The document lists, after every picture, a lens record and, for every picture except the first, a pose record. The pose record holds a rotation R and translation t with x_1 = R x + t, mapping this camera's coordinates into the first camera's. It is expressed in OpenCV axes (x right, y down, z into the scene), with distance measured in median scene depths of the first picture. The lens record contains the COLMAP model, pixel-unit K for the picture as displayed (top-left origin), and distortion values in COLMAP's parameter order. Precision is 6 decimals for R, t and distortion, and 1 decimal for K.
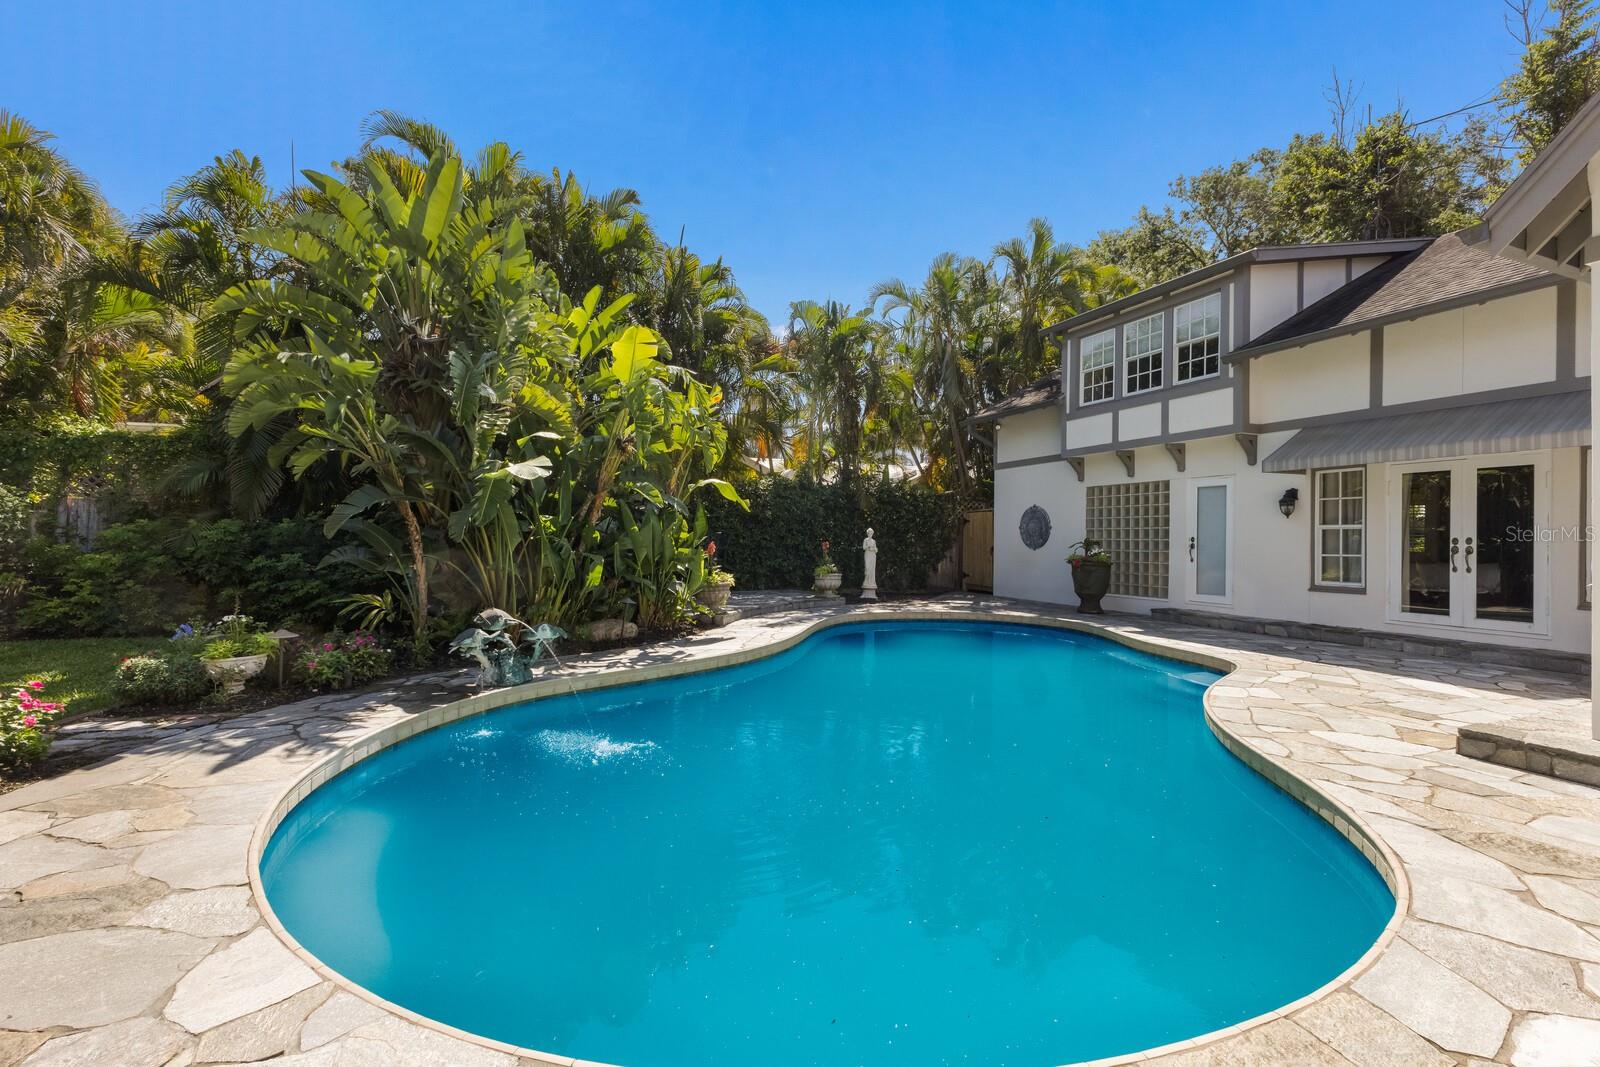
lens RADIAL K [[690.1, 0, 793.7], [0, 690.1, 530.9], [0, 0, 1]] dist [0.014320, -0.002303]
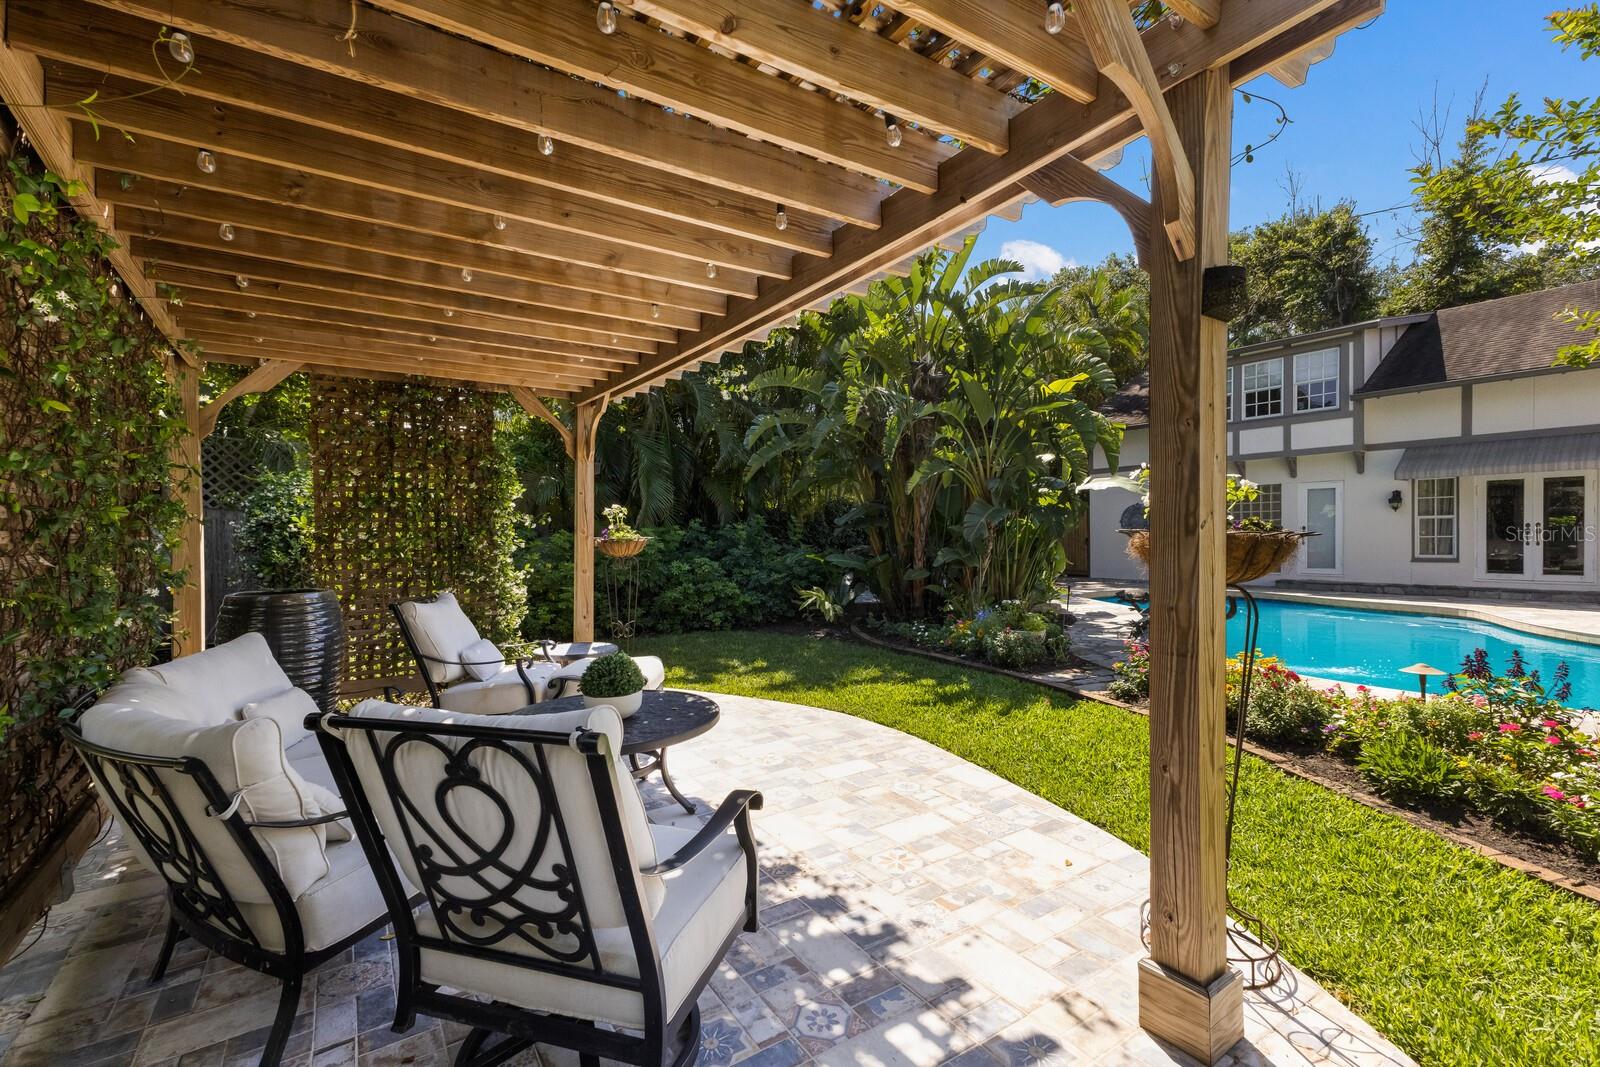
lens RADIAL K [[690.1, 0, 784.3], [0, 690.1, 547.0], [0, 0, 1]] dist [0.014320, -0.002303]
pose [[0.971800, -0.026886, 0.234270, -0.741653], [0.020181, 0.999317, 0.030971, -0.013569], [-0.234942, -0.025370, 0.971678, -0.083957]]
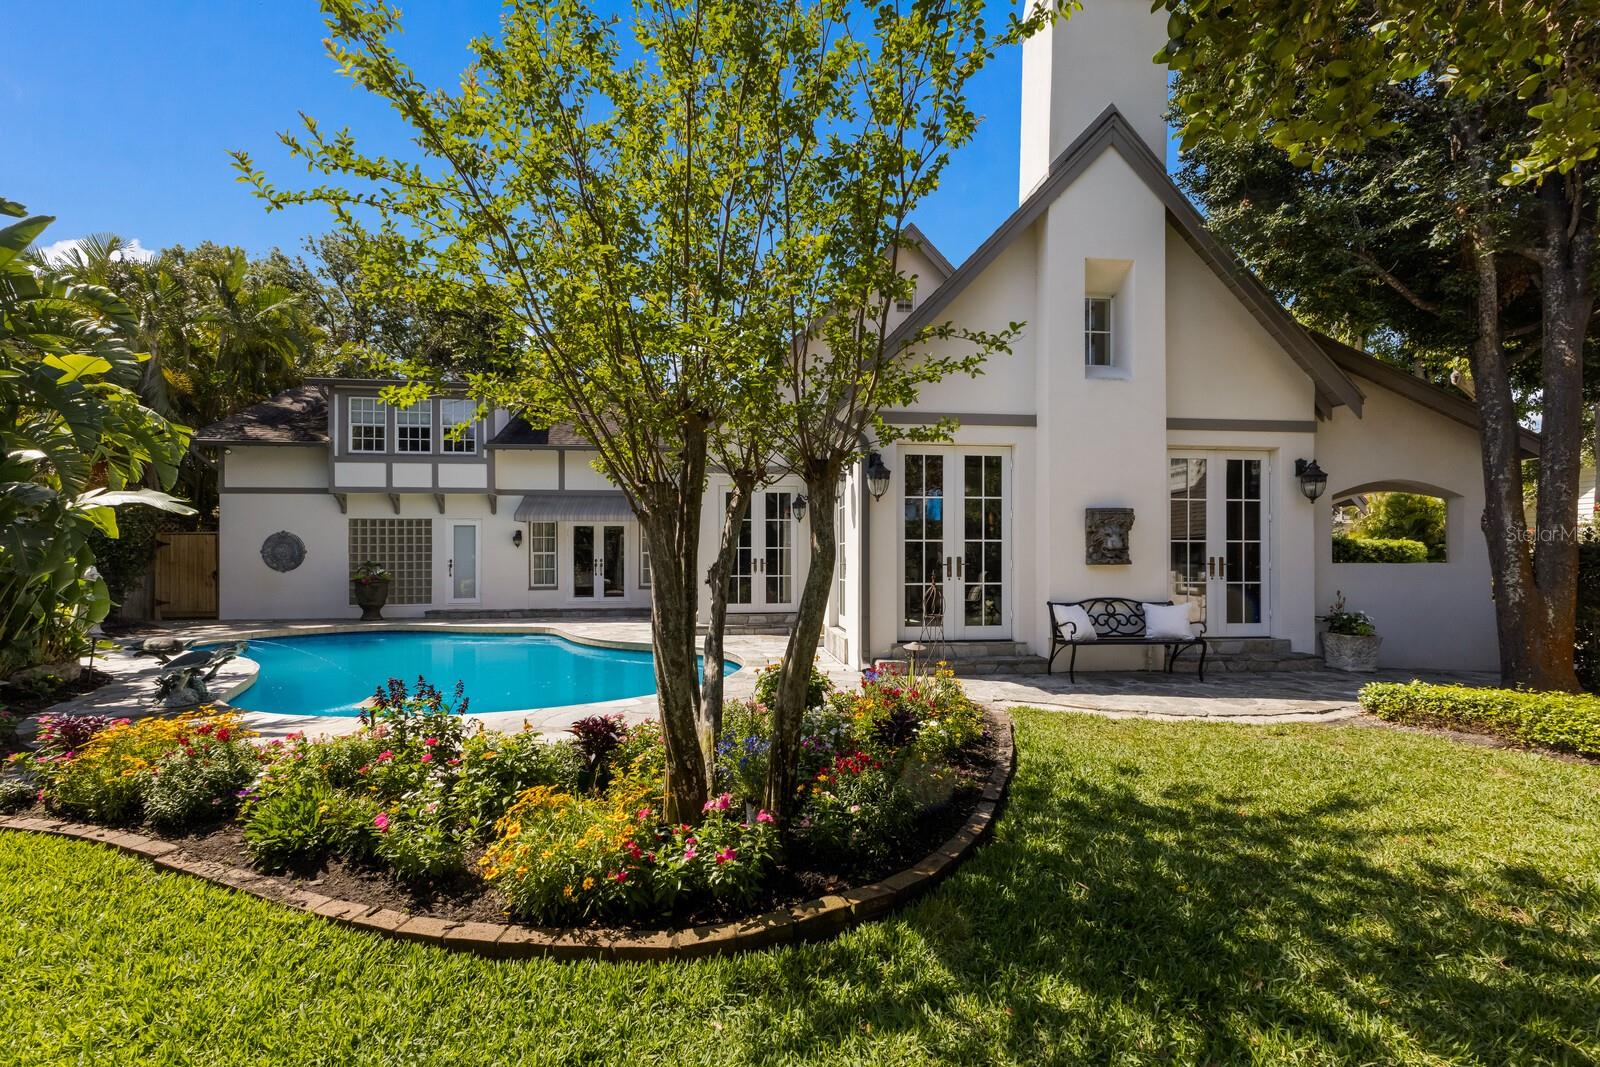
lens RADIAL K [[690.1, 0, 805.0], [0, 690.1, 554.3], [0, 0, 1]] dist [0.014320, -0.002303]
pose [[0.281866, -0.003306, 0.959448, -0.619725], [-0.003160, 0.999985, 0.004375, -0.011076], [-0.959449, -0.004265, 0.281851, -0.126489]]
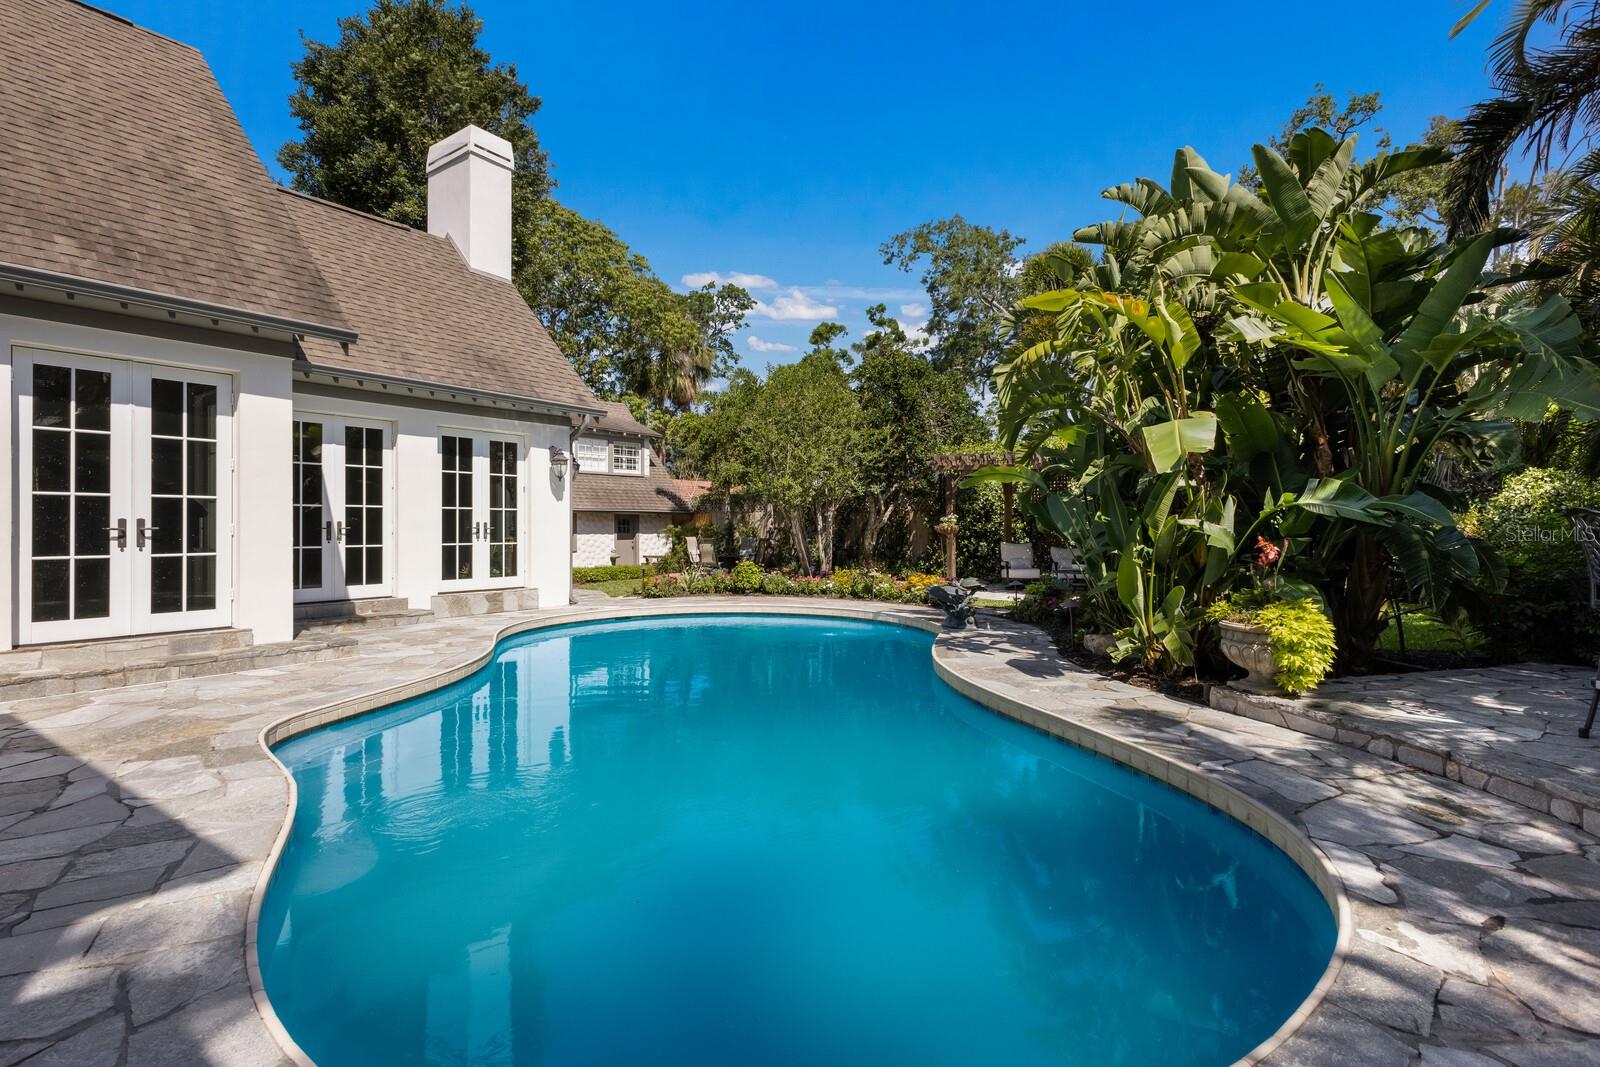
lens RADIAL K [[758.4, 0, 811.7], [0, 758.4, 532.3], [0, 0, 1]] dist [0.005391, 0.000447]
pose [[-0.852749, -0.008474, -0.522252, 0.396947], [-0.005112, 0.999956, -0.007877, 0.016913], [0.522295, -0.004047, -0.852755, 1.175203]]
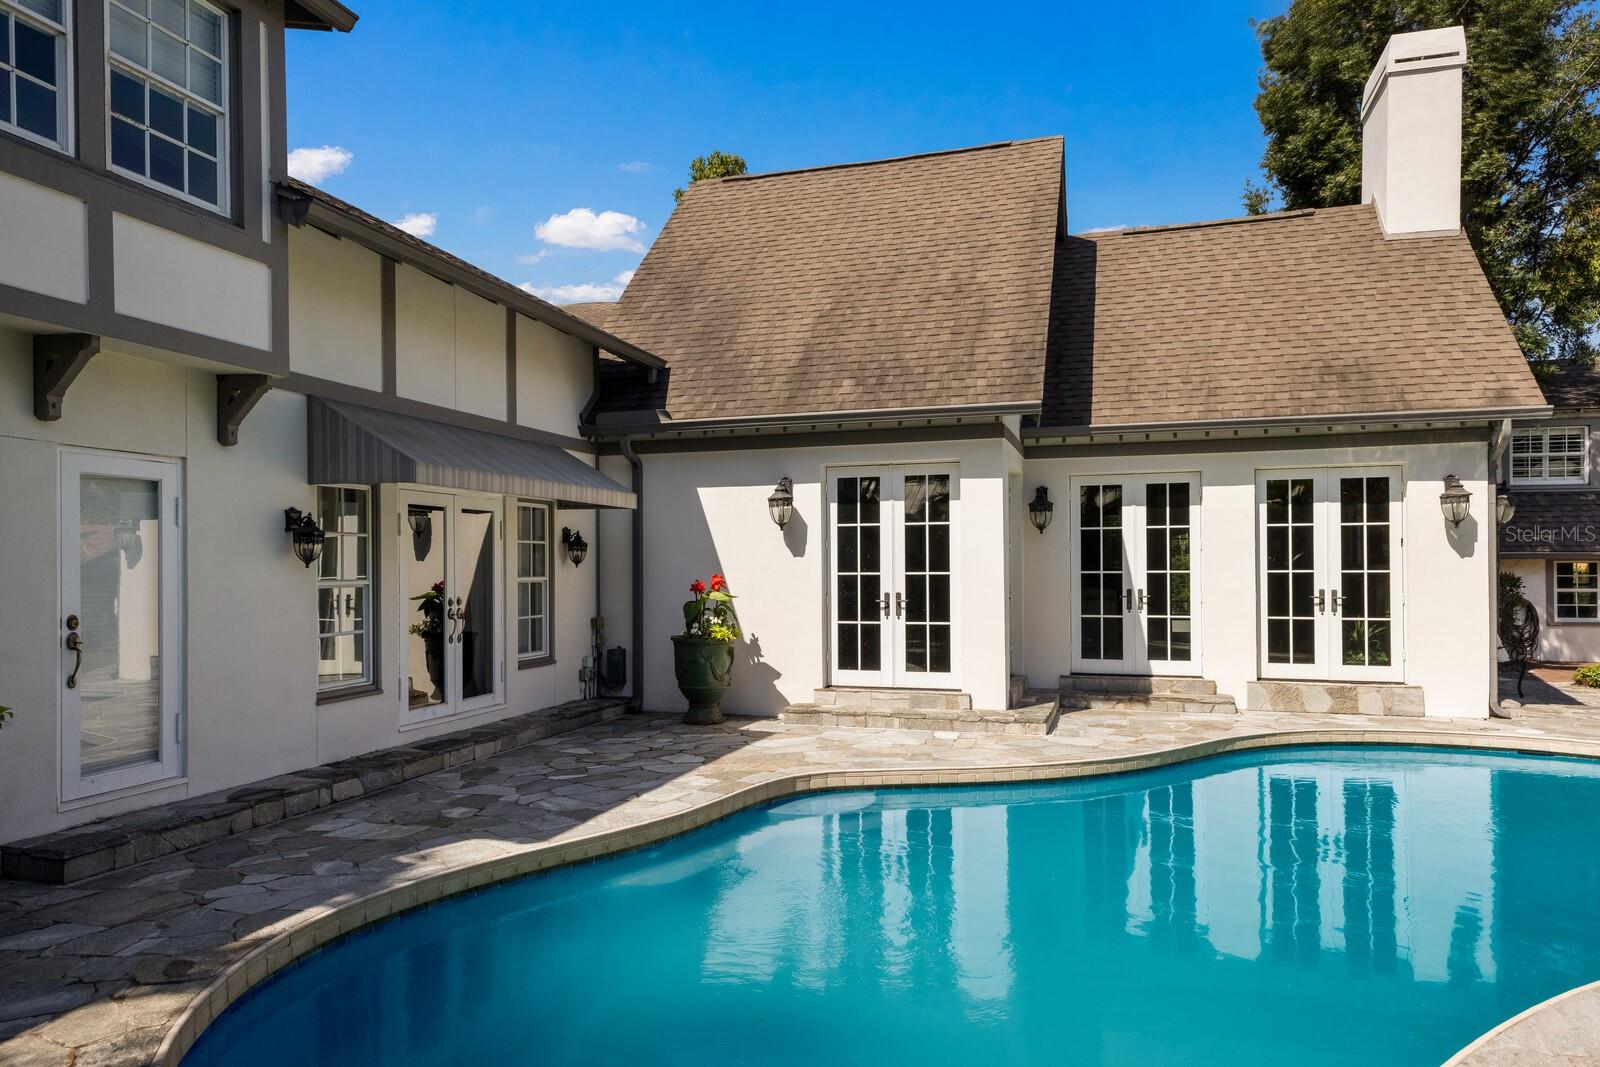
lens RADIAL K [[1001.5, 0, 823.8], [0, 1001.5, 564.9], [0, 0, 1]] dist [0.035430, -0.003317]
pose [[-0.781234, -0.008533, 0.624179, -0.038783], [-0.013788, 0.999899, -0.003588, -0.020417], [-0.624085, -0.011409, -0.781273, 1.182243]]
